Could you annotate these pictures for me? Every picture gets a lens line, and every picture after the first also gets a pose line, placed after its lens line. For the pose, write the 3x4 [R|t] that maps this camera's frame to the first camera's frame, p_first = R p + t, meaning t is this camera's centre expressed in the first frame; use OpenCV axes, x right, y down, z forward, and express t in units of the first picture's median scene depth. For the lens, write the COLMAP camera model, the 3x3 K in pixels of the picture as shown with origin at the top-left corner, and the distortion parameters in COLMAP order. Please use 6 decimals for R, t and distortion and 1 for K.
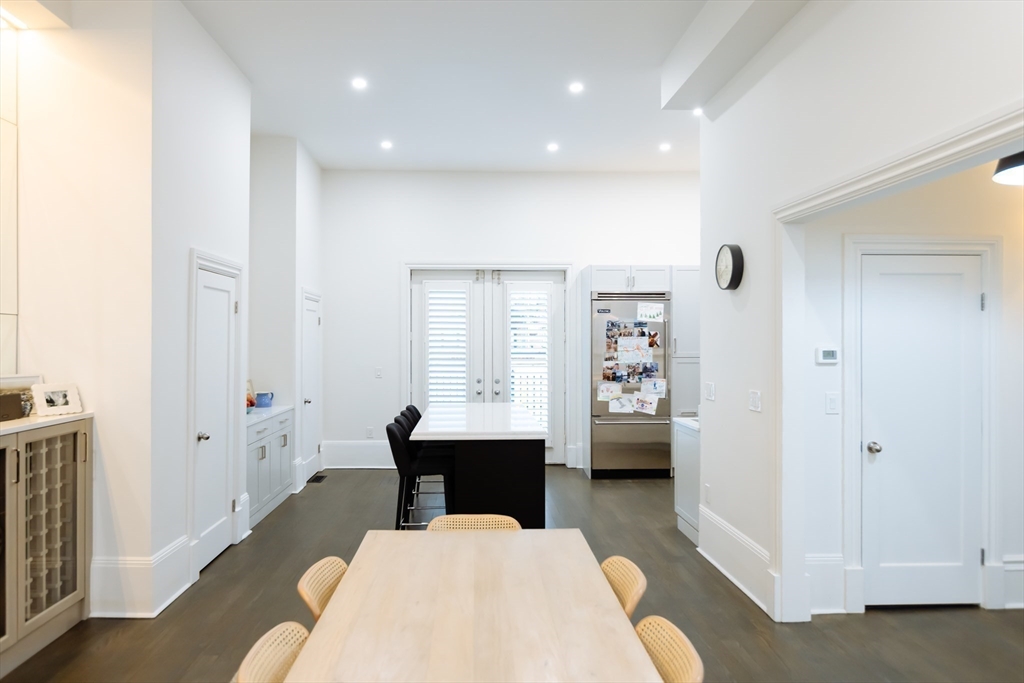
lens RADIAL K [[669.6, 0, 514.9], [0, 669.6, 342.6], [0, 0, 1]] dist [0.005305, -0.001809]
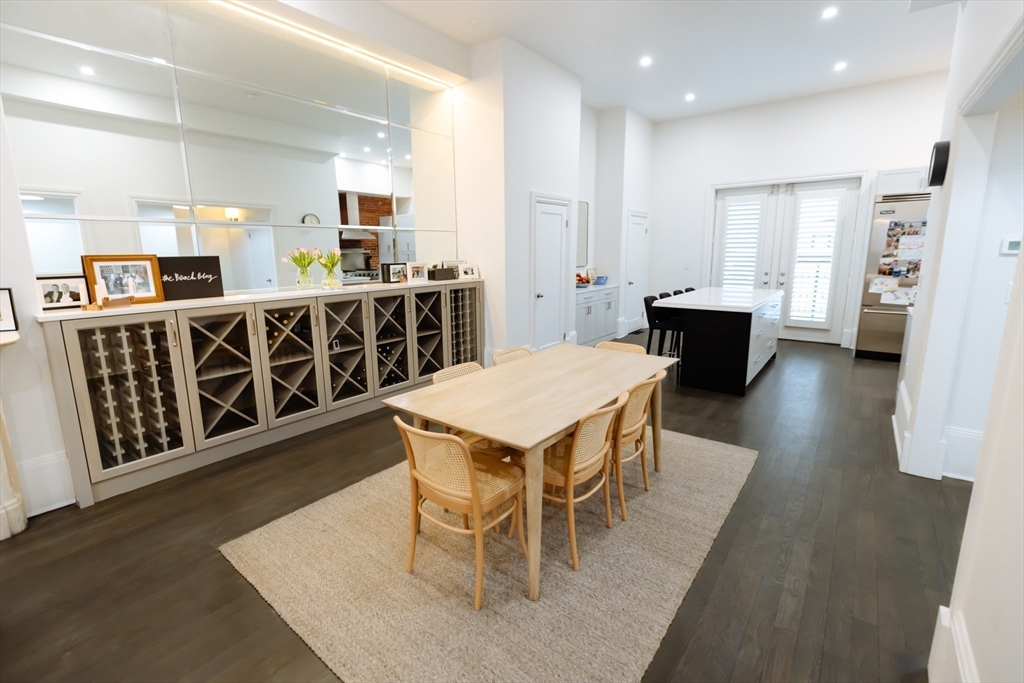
lens RADIAL K [[466.7, 0, 509.8], [0, 466.7, 338.7], [0, 0, 1]] dist [0.003462, -0.001216]
pose [[0.757858, 0.113445, -0.642480, 0.180131], [0.009878, 0.982658, 0.185162, 0.009306], [0.652344, -0.146673, 0.743595, -0.022350]]
